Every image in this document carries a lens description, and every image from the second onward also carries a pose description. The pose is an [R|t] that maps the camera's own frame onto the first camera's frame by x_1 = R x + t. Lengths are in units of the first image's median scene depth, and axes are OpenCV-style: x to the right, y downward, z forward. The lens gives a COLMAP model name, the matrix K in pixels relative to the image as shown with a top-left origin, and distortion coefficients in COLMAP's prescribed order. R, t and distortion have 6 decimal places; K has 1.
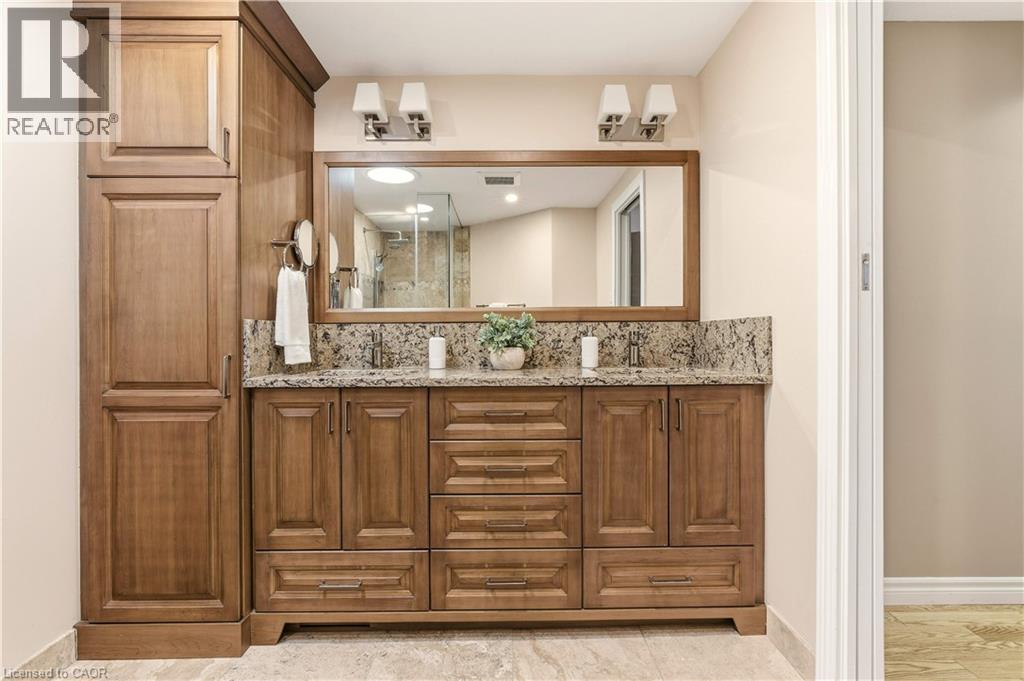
lens RADIAL K [[482.2, 0, 514.1], [0, 482.2, 337.2], [0, 0, 1]] dist [-0.004104, 0.000854]
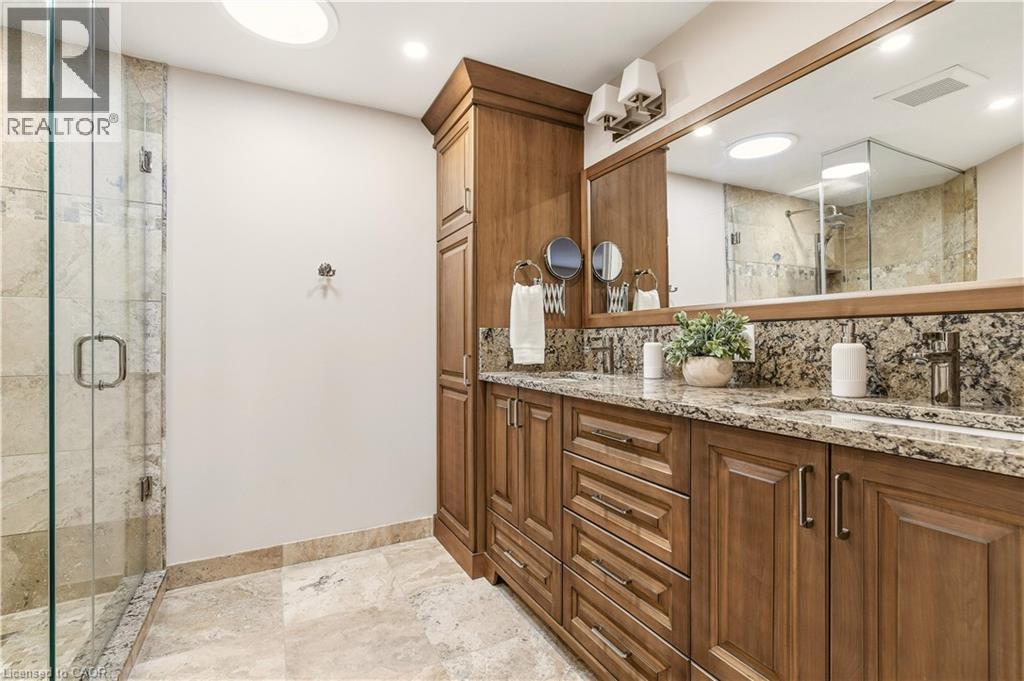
lens RADIAL K [[468.6, 0, 497.8], [0, 468.6, 342.1], [0, 0, 1]] dist [0.001291, 0.000693]
pose [[0.430915, 0.006773, -0.902367, 0.610148], [-0.000421, 0.999973, 0.007305, -0.007727], [0.902393, -0.002768, 0.430906, 0.479633]]
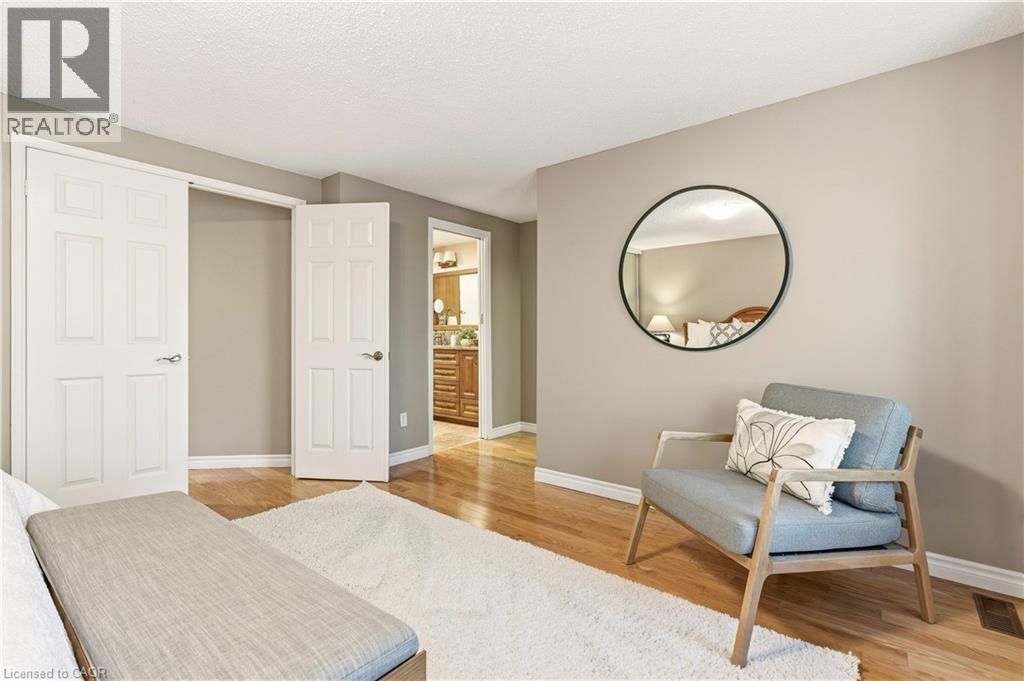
lens RADIAL K [[482.2, 0, 514.1], [0, 482.2, 337.2], [0, 0, 1]] dist [-0.004104, 0.000854]
pose [[0.767242, 0.009736, -0.641284, 2.586543], [-0.003707, 0.999935, 0.010746, -0.025321], [0.641348, -0.005867, 0.767228, -1.337459]]
